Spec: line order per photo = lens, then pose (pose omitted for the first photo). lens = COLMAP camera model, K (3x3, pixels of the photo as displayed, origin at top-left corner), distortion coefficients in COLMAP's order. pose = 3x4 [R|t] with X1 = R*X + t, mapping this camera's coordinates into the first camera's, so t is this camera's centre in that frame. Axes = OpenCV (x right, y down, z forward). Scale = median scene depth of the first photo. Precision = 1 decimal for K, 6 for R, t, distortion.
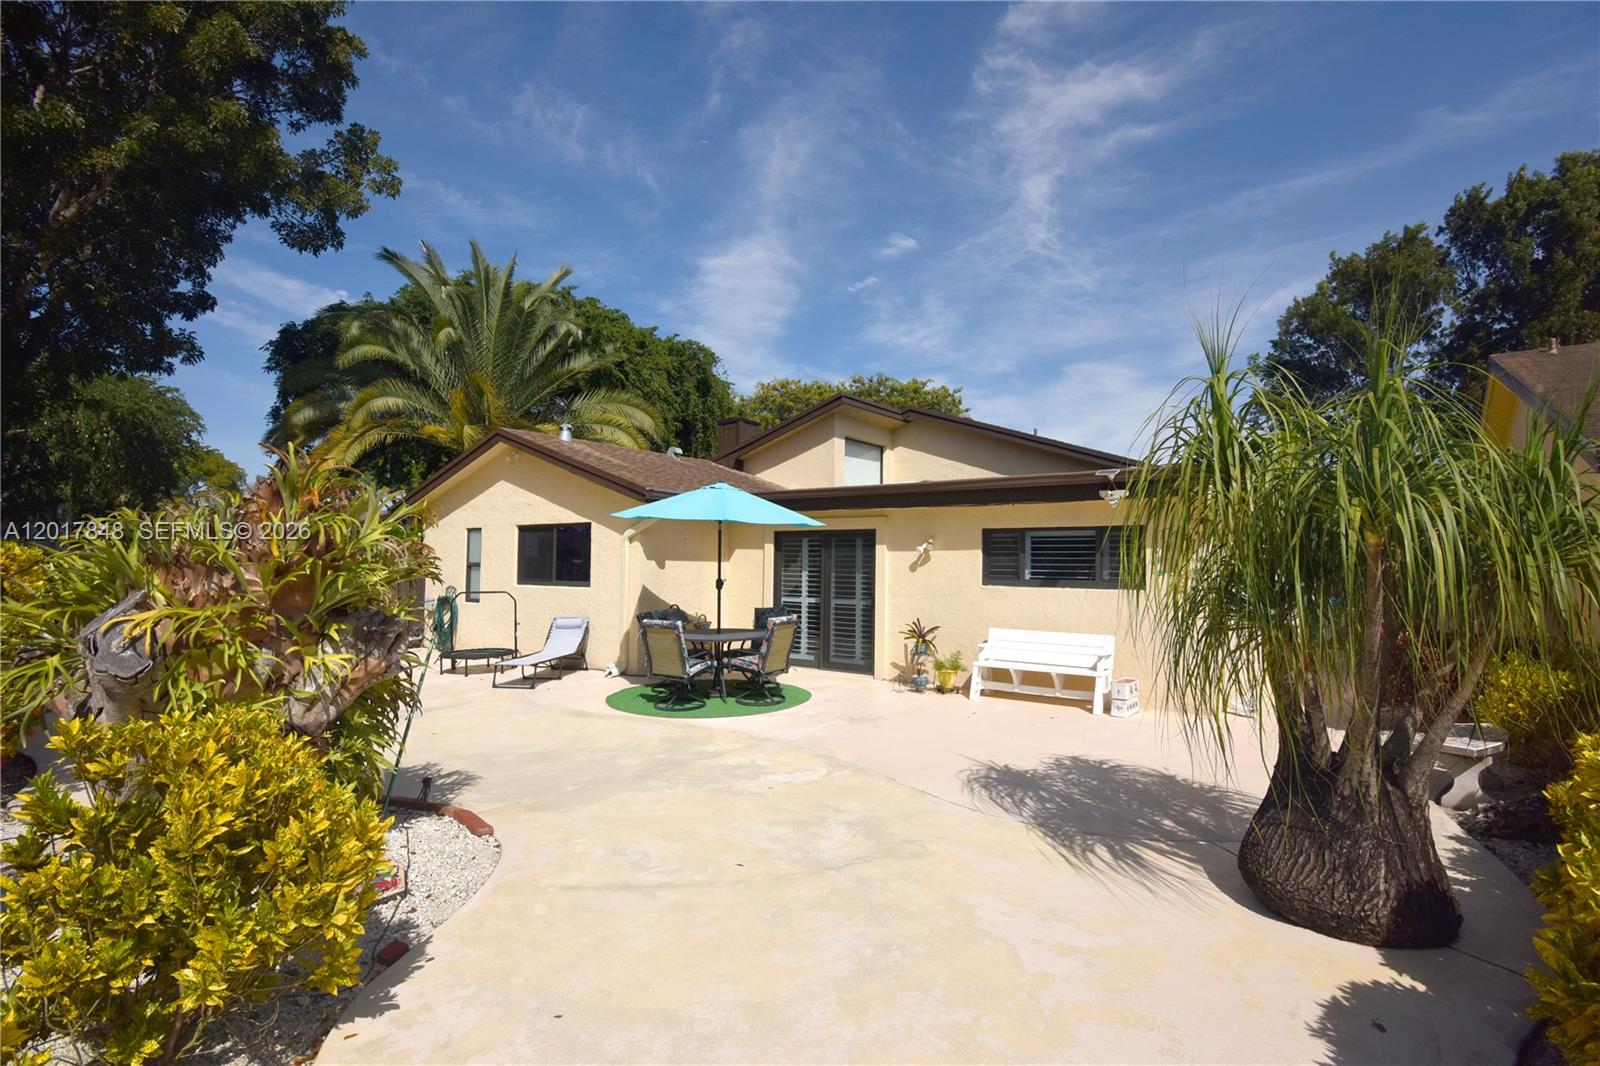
lens RADIAL K [[791.9, 0, 797.9], [0, 791.9, 543.9], [0, 0, 1]] dist [-0.012255, 0.000050]
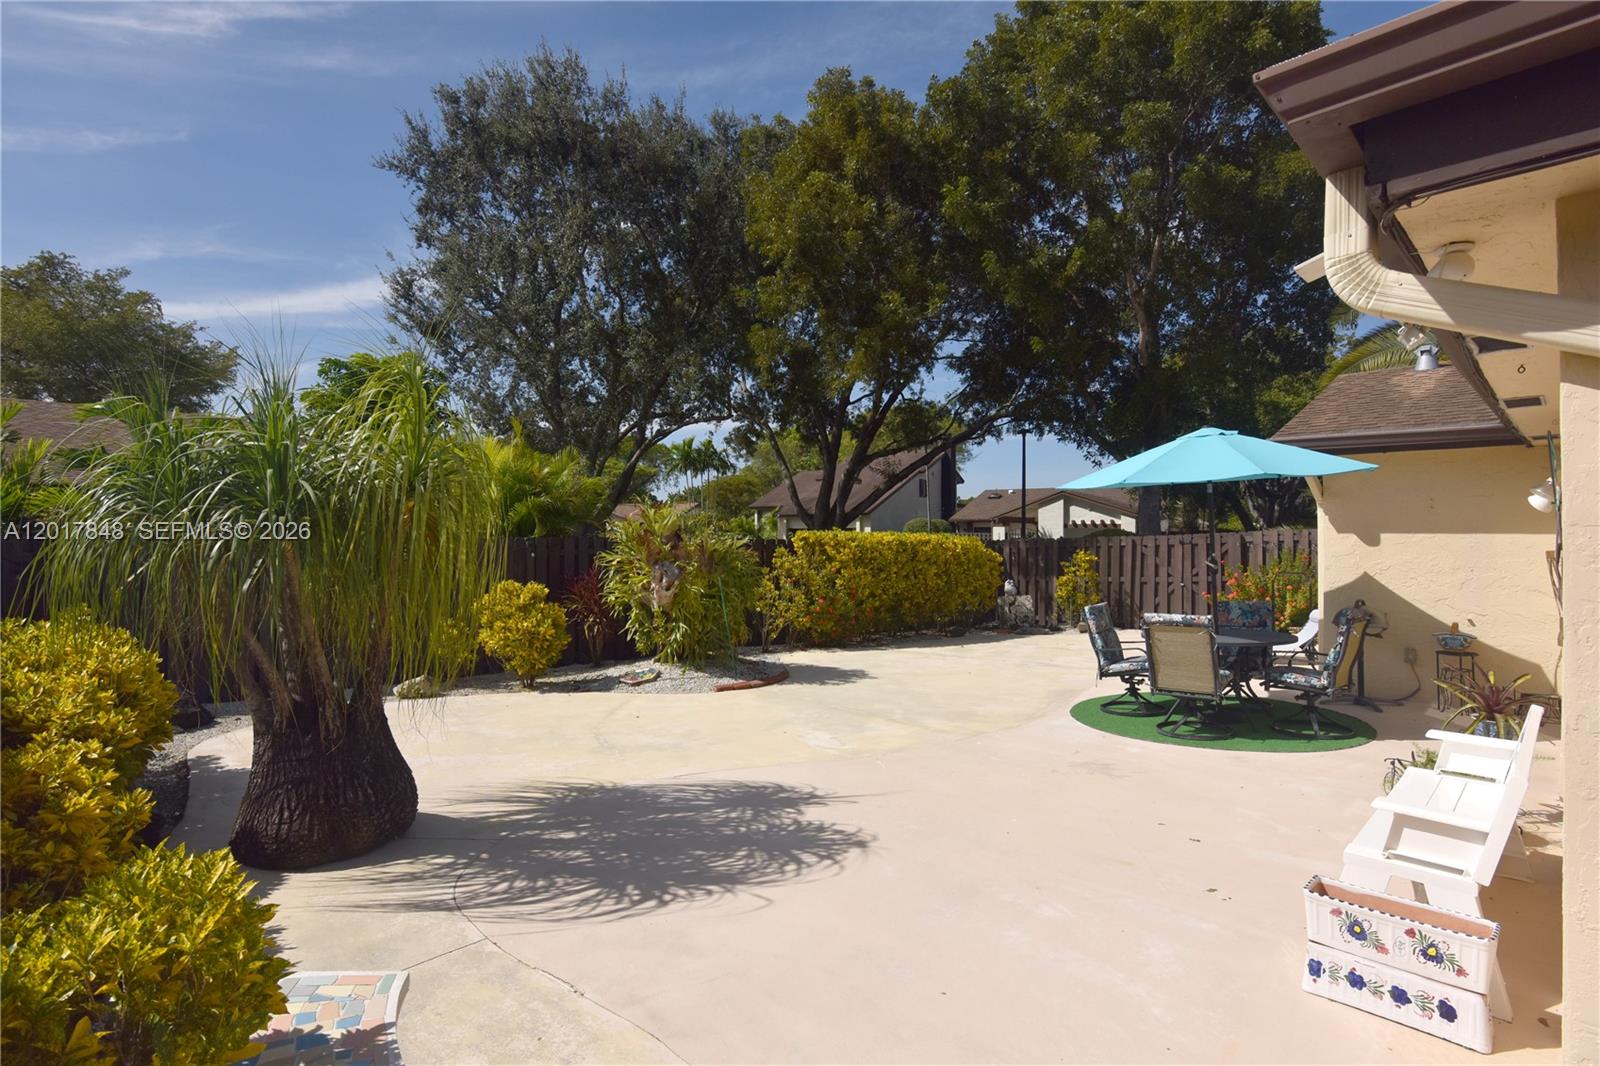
lens RADIAL K [[791.9, 0, 797.9], [0, 791.9, 543.9], [0, 0, 1]] dist [-0.012255, 0.000050]
pose [[-0.161894, -0.004429, -0.986798, 1.160408], [0.030354, 0.999494, -0.009466, 0.042188], [0.986341, -0.031486, -0.161678, 1.259362]]
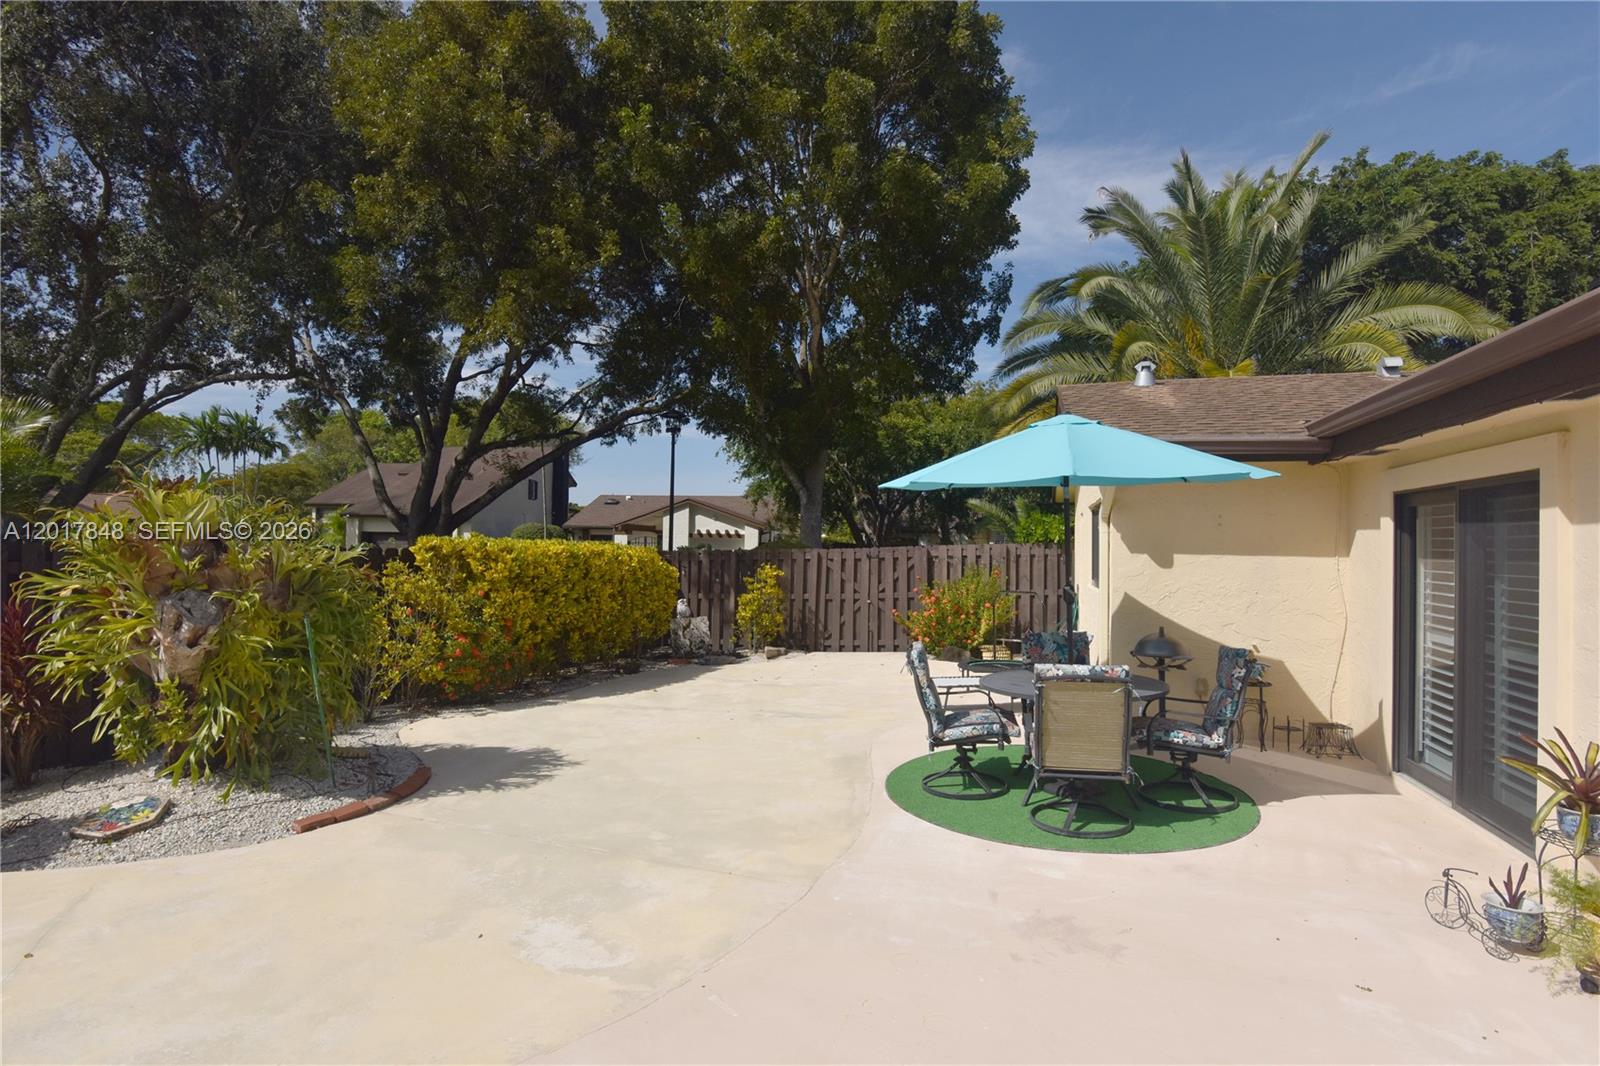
lens RADIAL K [[793.4, 0, 791.0], [0, 793.4, 537.1], [0, 0, 1]] dist [-0.016679, -0.001019]
pose [[0.332963, -0.020740, -0.942712, 0.629867], [0.021856, 0.999659, -0.014273, 0.023070], [0.942686, -0.015852, 0.333303, 1.063485]]
